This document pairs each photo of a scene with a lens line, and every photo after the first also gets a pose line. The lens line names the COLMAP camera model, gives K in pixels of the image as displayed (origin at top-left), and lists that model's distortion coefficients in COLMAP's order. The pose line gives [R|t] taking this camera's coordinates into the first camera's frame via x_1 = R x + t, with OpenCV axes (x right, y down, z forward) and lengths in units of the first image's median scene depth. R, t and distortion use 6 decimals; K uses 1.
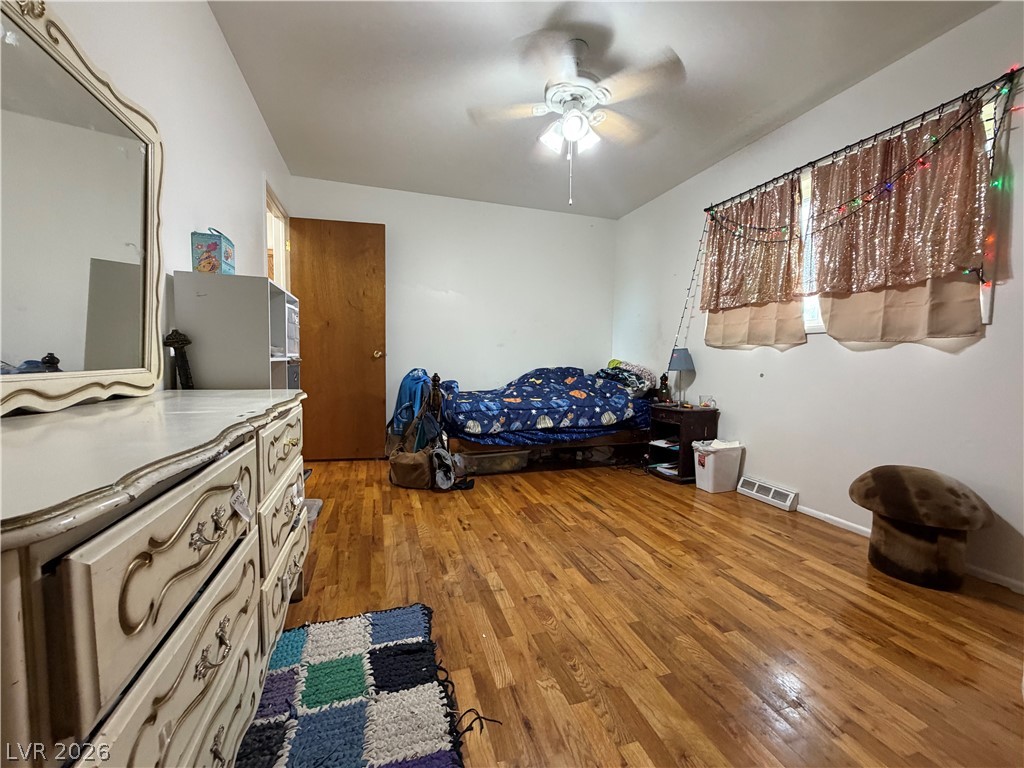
lens RADIAL K [[406.6, 0, 507.9], [0, 406.6, 386.0], [0, 0, 1]] dist [0.000191, 0.000159]
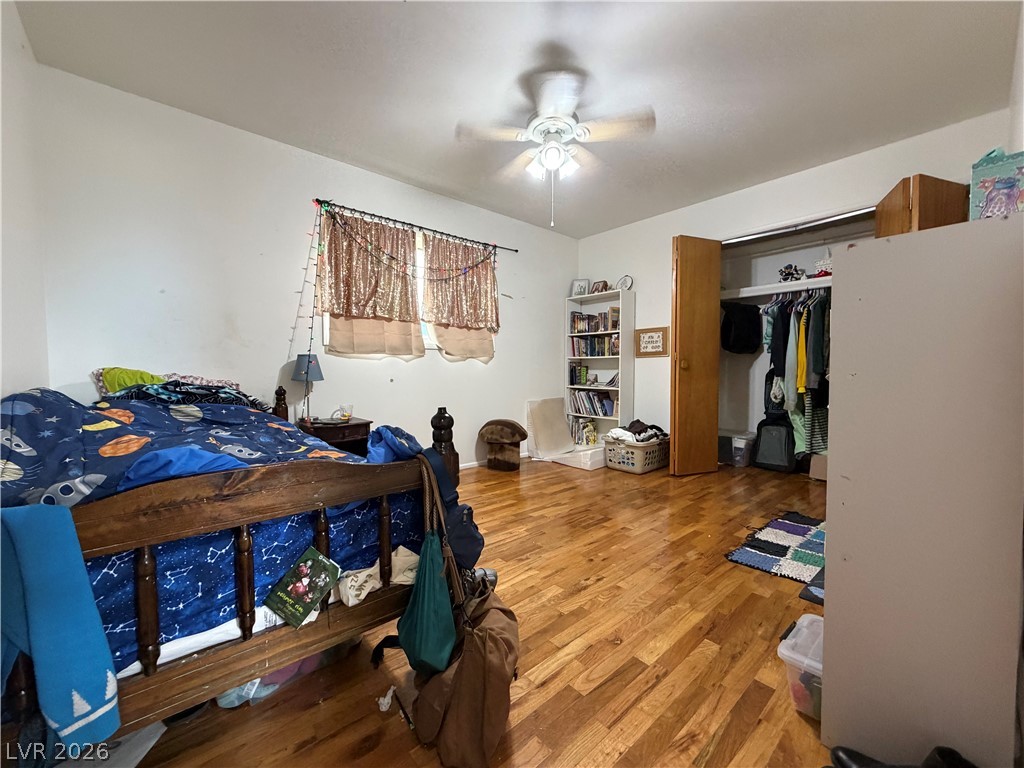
lens RADIAL K [[406.6, 0, 507.9], [0, 406.6, 386.0], [0, 0, 1]] dist [0.000191, 0.000159]
pose [[-0.392489, -0.051322, 0.918324, -0.702177], [0.054304, 0.995407, 0.078839, -0.099227], [-0.918152, 0.080813, -0.387899, 1.340048]]
